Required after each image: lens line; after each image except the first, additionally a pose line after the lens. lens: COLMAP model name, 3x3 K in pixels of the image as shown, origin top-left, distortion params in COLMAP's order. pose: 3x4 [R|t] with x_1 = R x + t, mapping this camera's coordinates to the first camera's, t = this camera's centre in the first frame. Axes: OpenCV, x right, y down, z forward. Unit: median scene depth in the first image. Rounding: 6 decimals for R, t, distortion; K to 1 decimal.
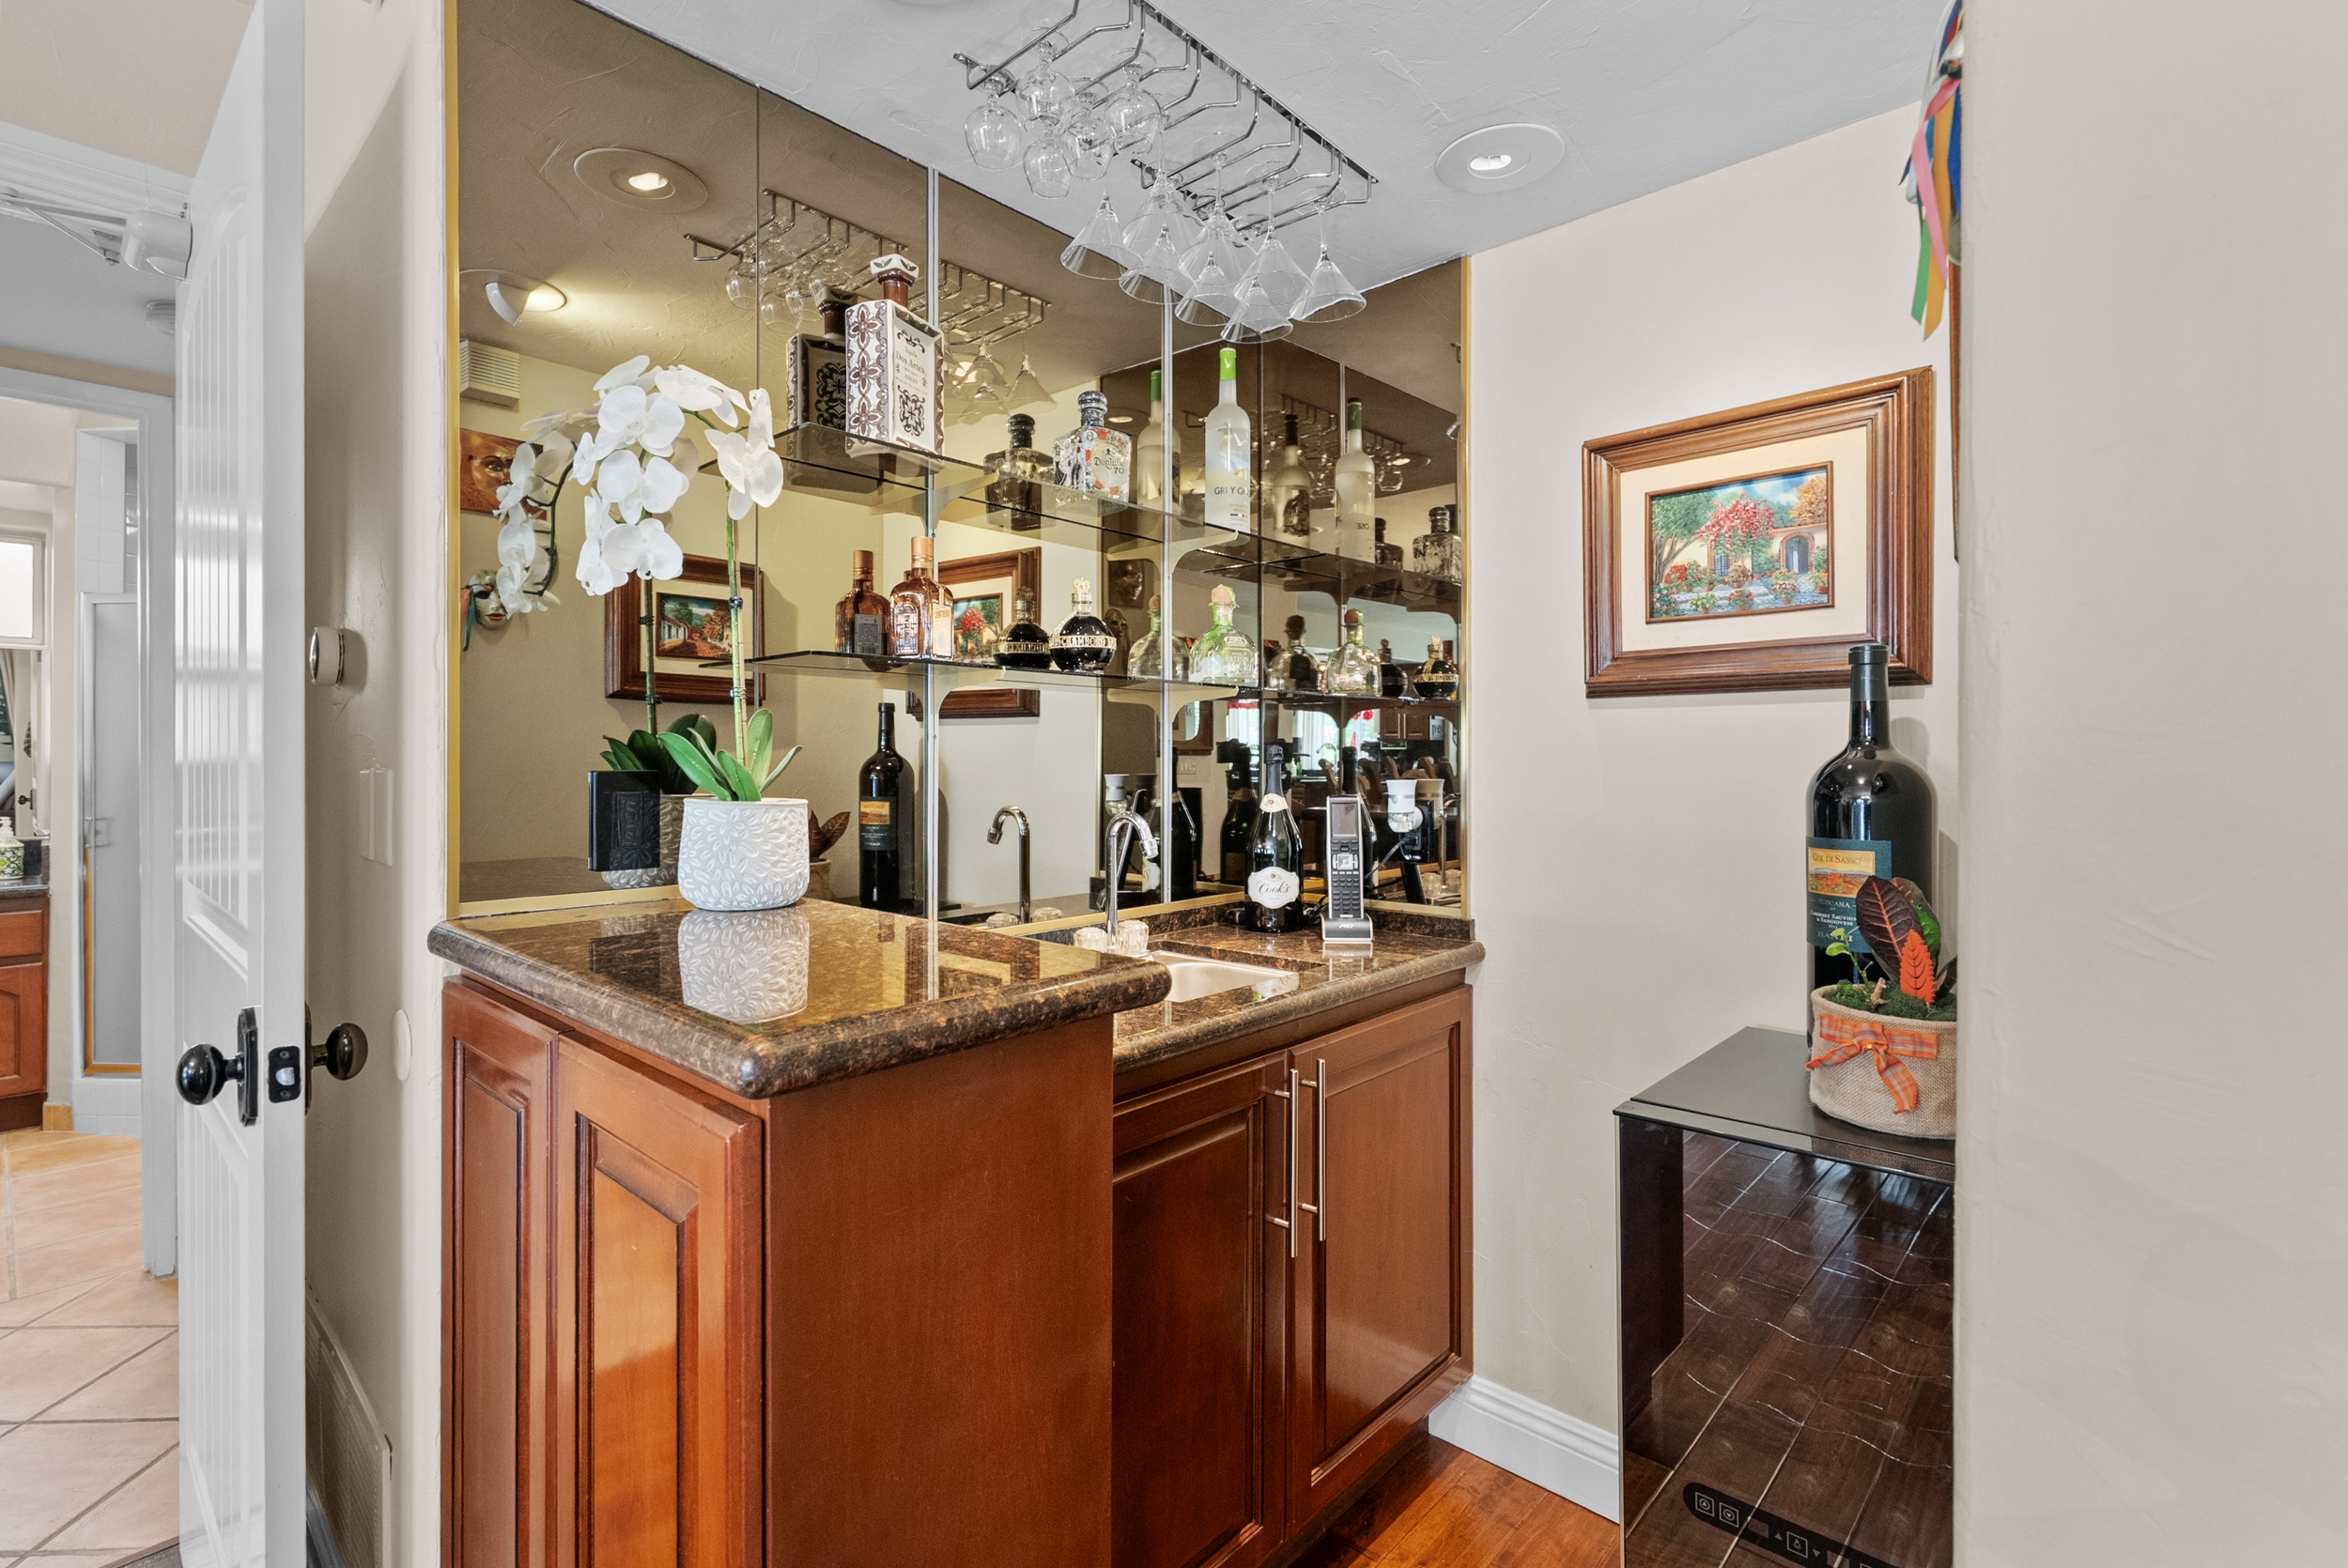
lens RADIAL K [[1080.0, 0, 1179.6], [0, 1080.0, 760.1], [0, 0, 1]] dist [-0.006987, 0.004407]
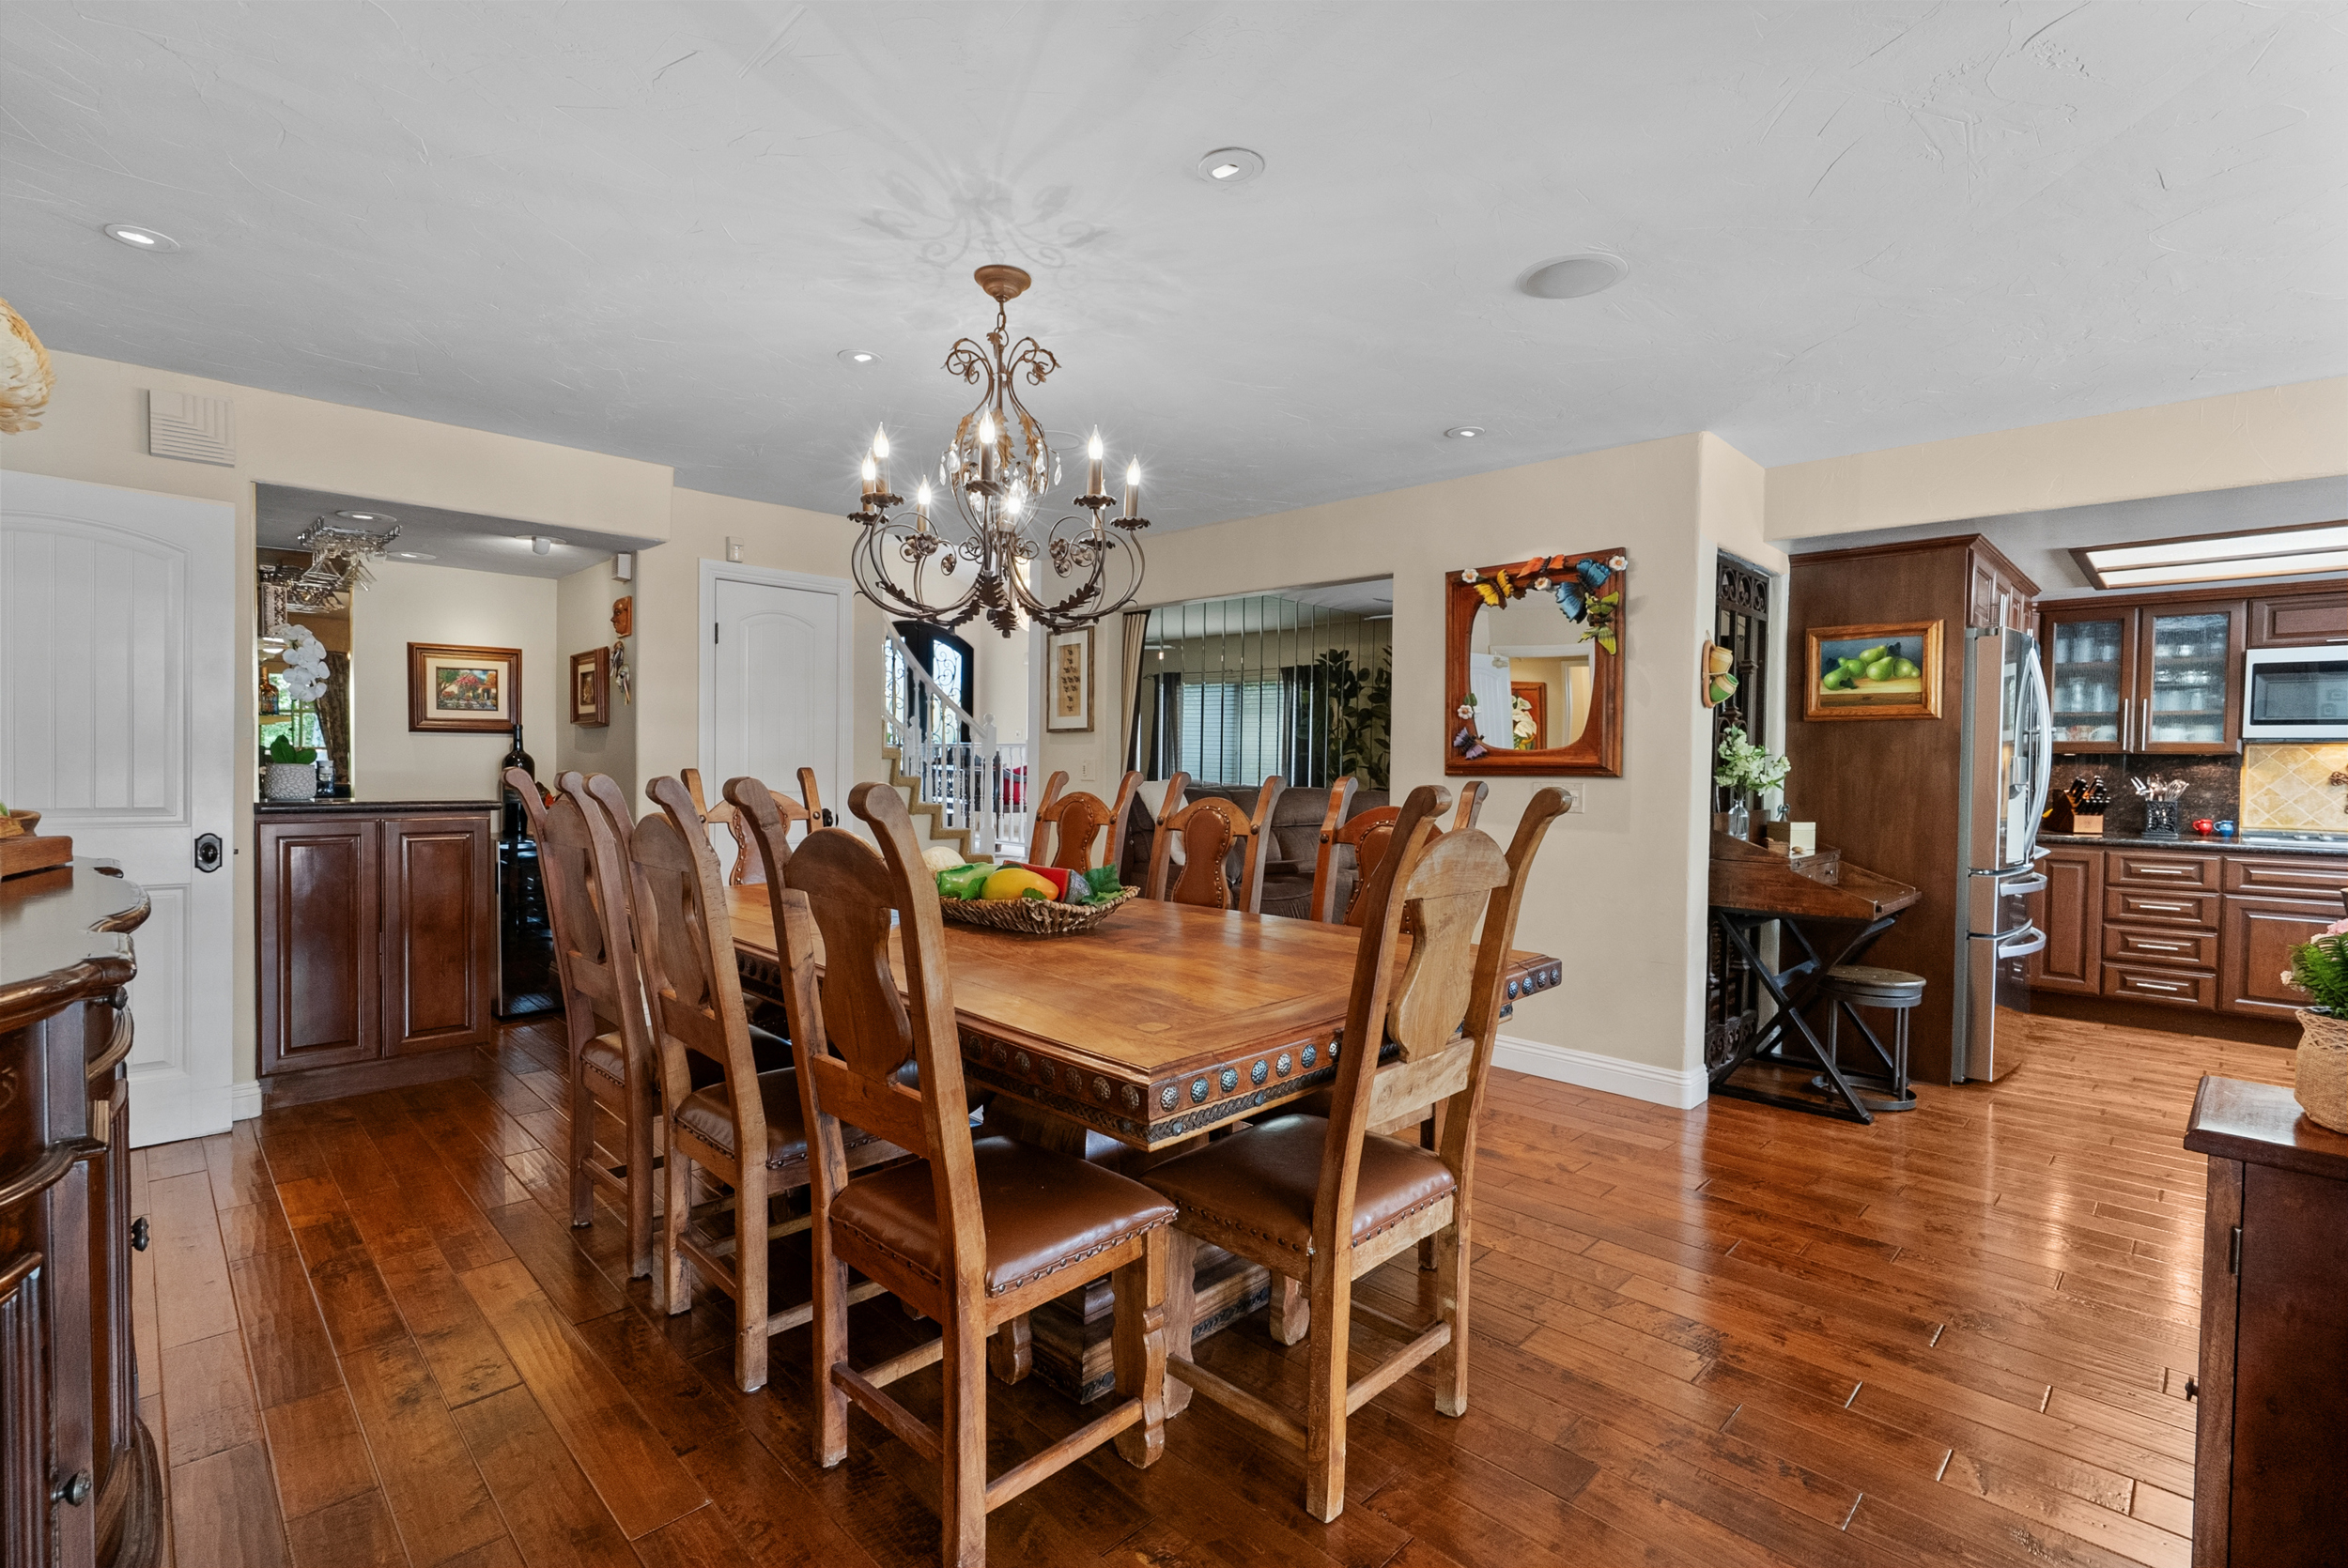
lens RADIAL K [[1080.0, 0, 1155.4], [0, 1080.0, 789.9], [0, 0, 1]] dist [-0.006987, 0.004407]
pose [[0.056456, -0.028614, 0.997995, -2.577206], [-0.007013, 0.999553, 0.029055, -0.000119], [-0.998380, -0.008639, 0.056230, -1.242685]]
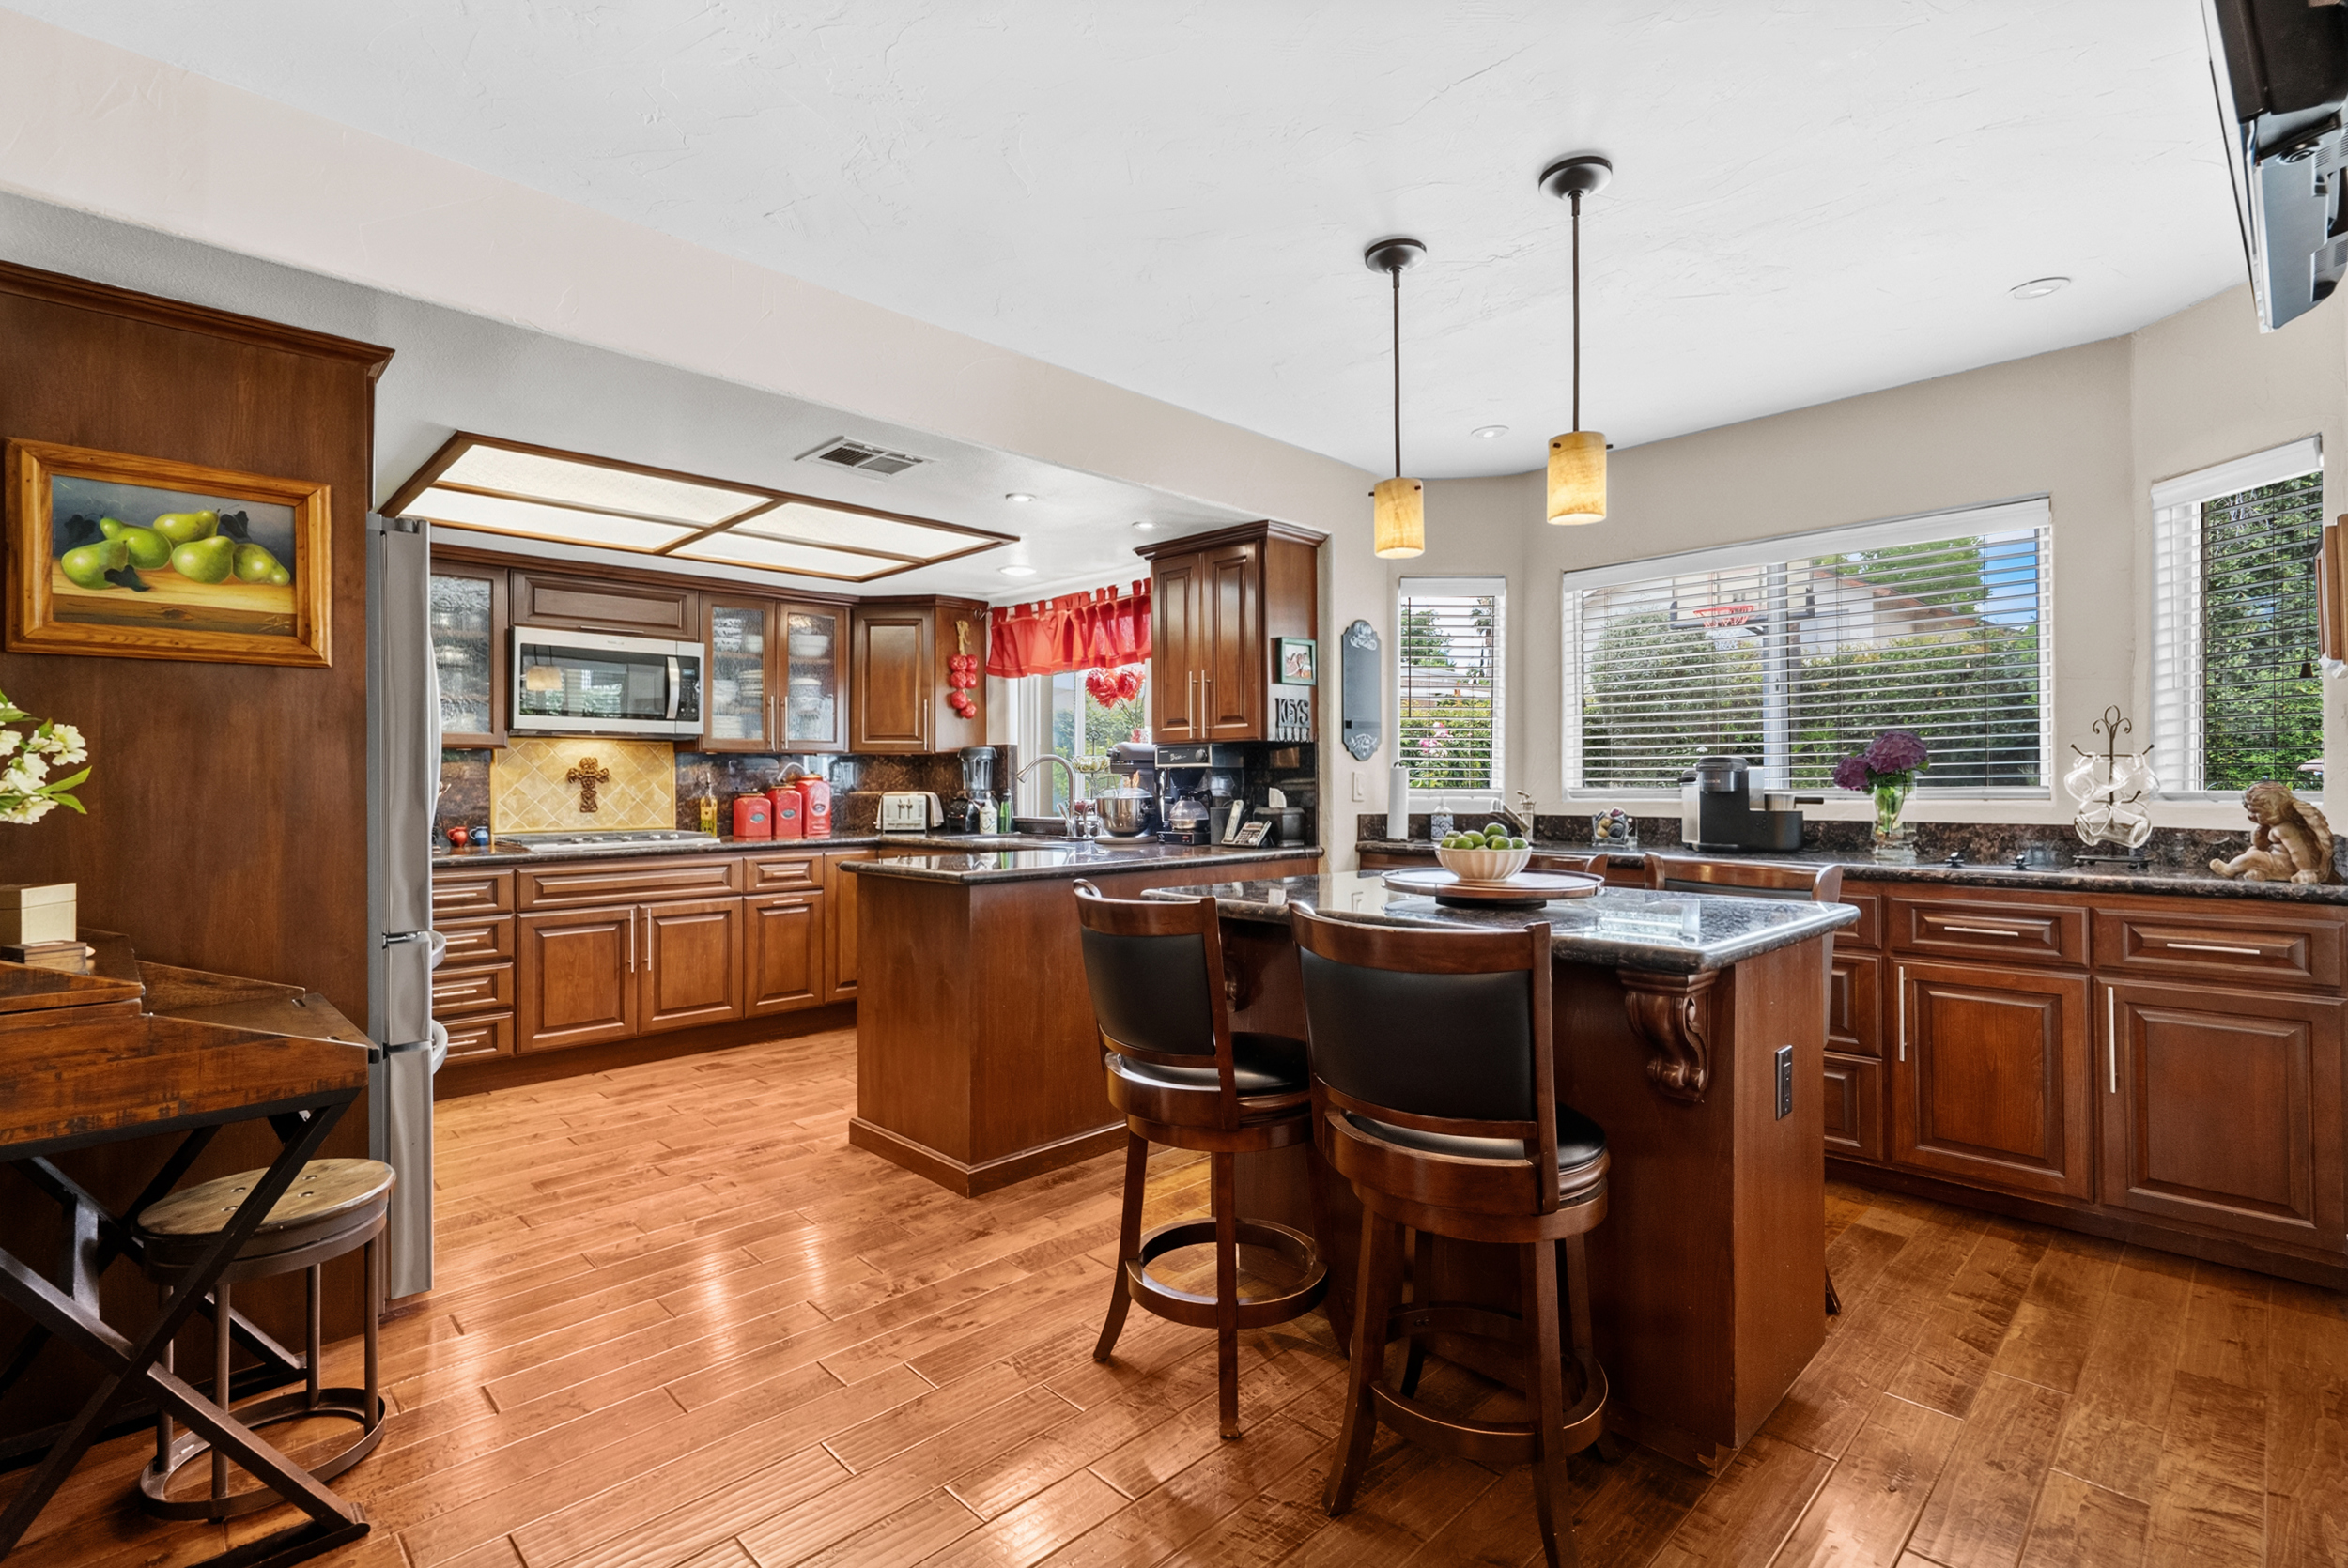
lens RADIAL K [[1080.0, 0, 1156.9], [0, 1080.0, 771.7], [0, 0, 1]] dist [-0.006987, 0.004407]
pose [[-0.997568, 0.001565, 0.069687, -1.087788], [0.001436, 0.999997, -0.001902, 0.030966], [-0.069690, -0.001797, -0.997567, -1.640331]]
